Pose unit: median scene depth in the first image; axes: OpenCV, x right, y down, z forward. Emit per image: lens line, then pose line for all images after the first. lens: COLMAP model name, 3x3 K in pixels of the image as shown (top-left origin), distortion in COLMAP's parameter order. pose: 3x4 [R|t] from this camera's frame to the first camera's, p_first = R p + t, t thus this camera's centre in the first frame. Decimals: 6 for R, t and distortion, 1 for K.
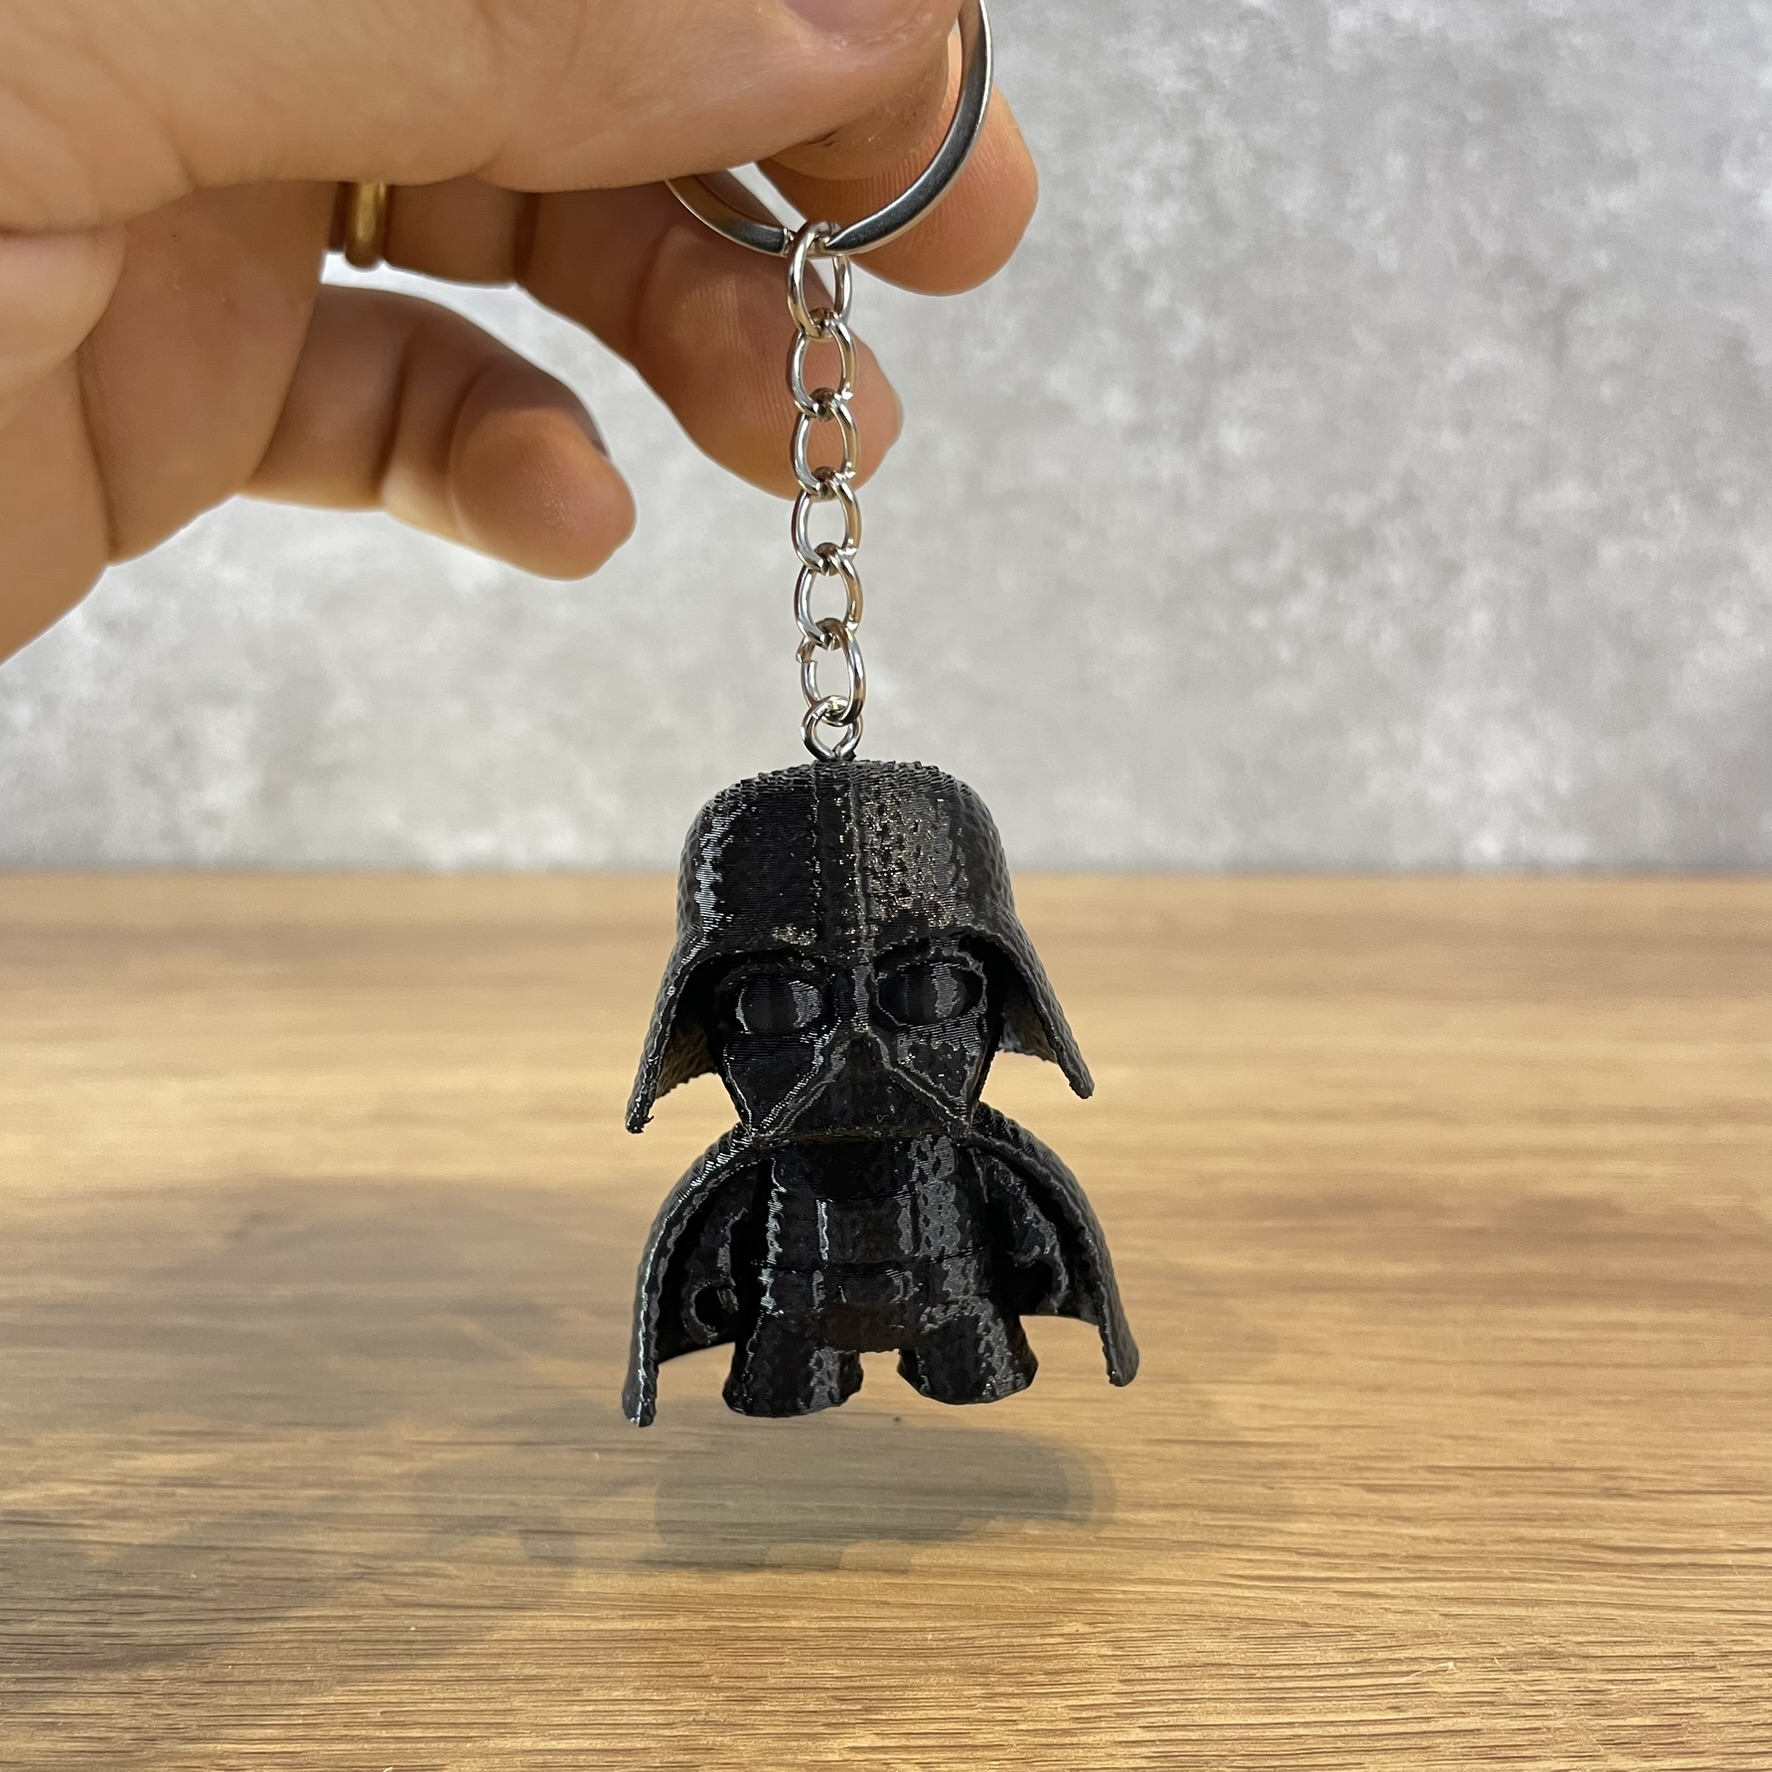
lens RADIAL K [[1828.7, 0, 910.5], [0, 1828.7, 891.6], [0, 0, 1]] dist [0.048873, -0.100971]
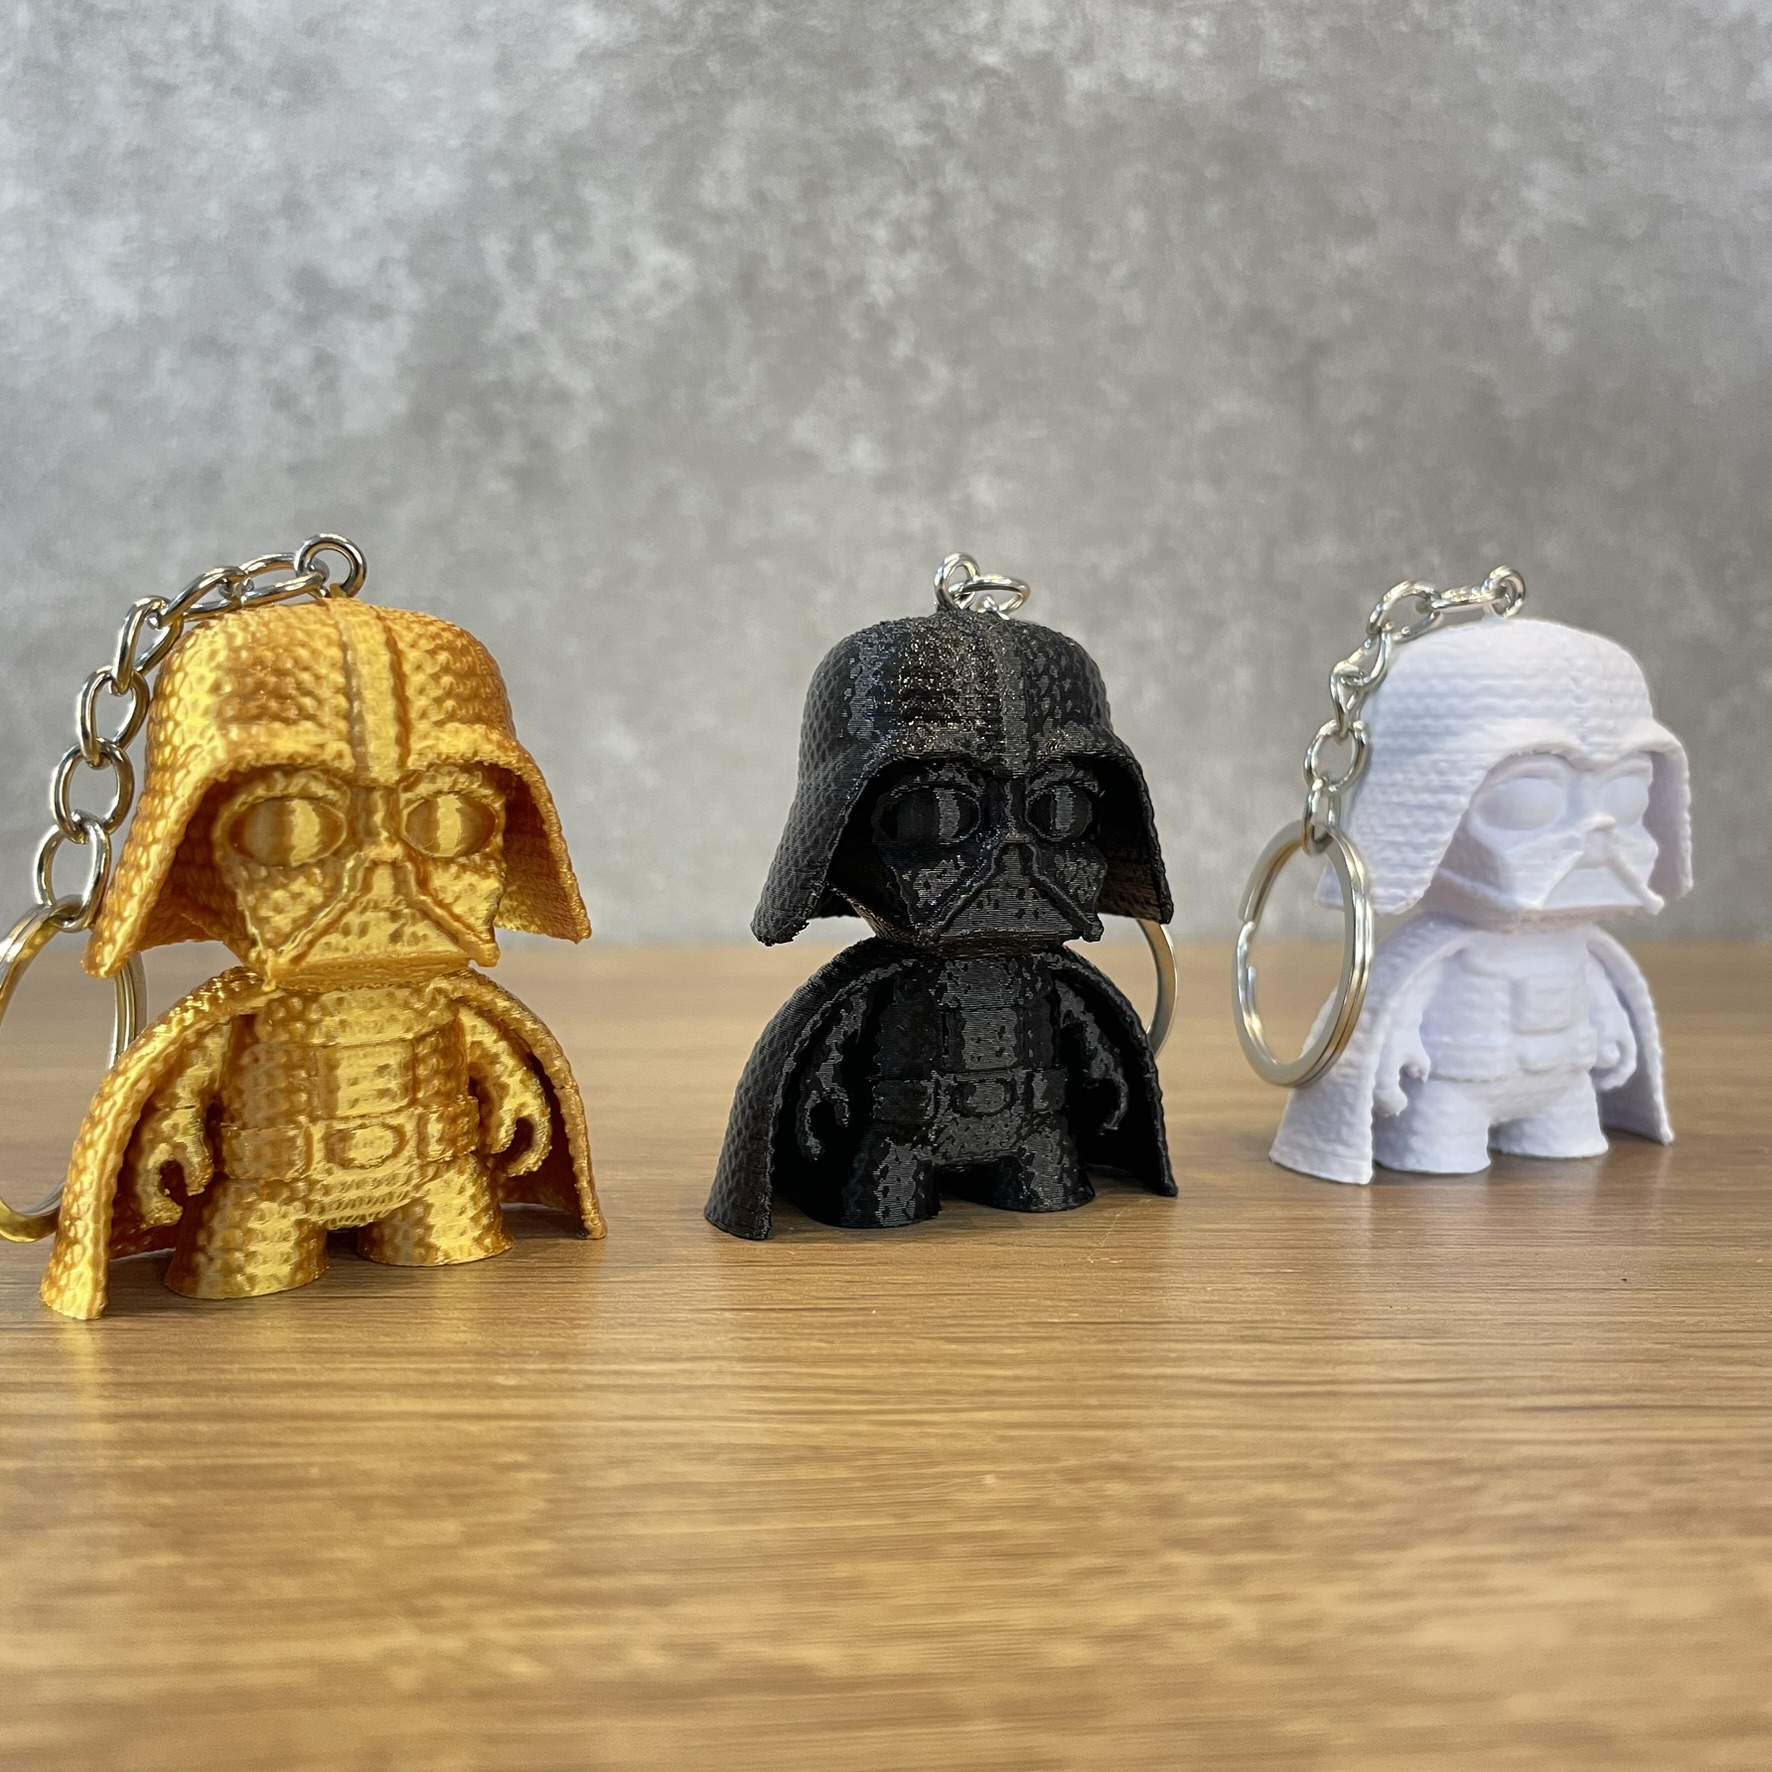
lens RADIAL K [[1829.2, 0, 903.9], [0, 1829.2, 881.0], [0, 0, 1]] dist [0.048177, -0.098620]
pose [[0.998562, 0.000765, 0.053609, 0.161813], [0.007799, 0.987192, -0.159348, 0.221274], [-0.053044, 0.159537, 0.985766, 0.156753]]
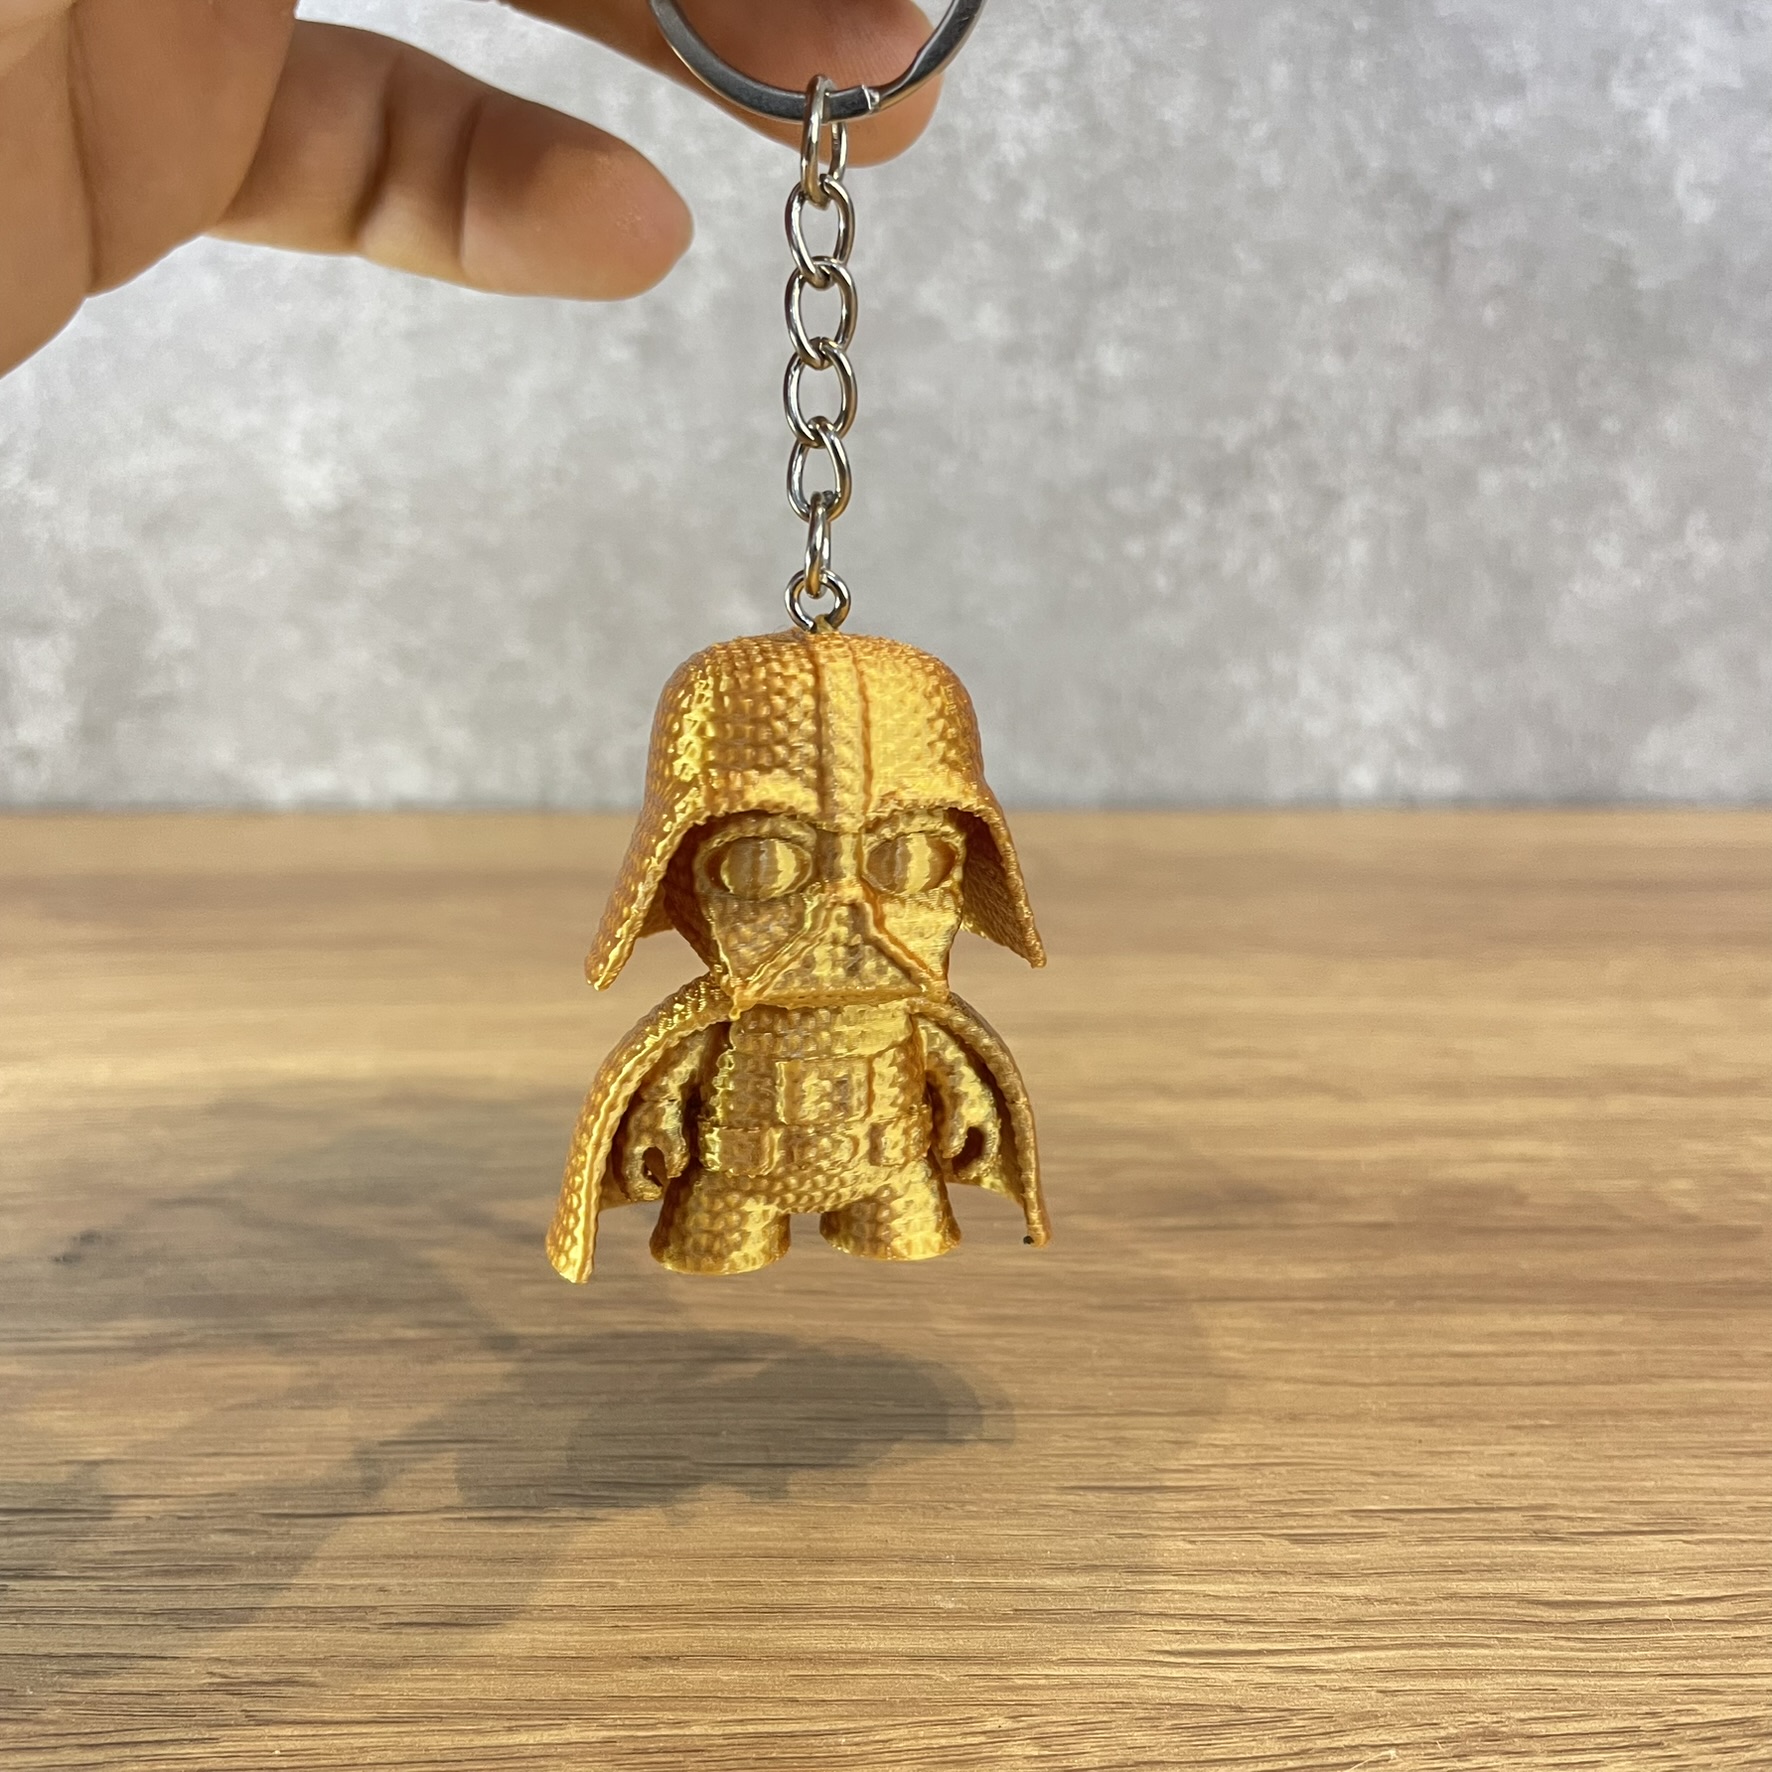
lens RADIAL K [[1830.2, 0, 885.3], [0, 1830.2, 863.7], [0, 0, 1]] dist [0.046547, -0.096261]
pose [[0.997506, -0.008745, 0.070032, -0.022662], [0.005113, 0.998640, 0.051879, -0.066408], [-0.070390, -0.051392, 0.996195, 0.070854]]
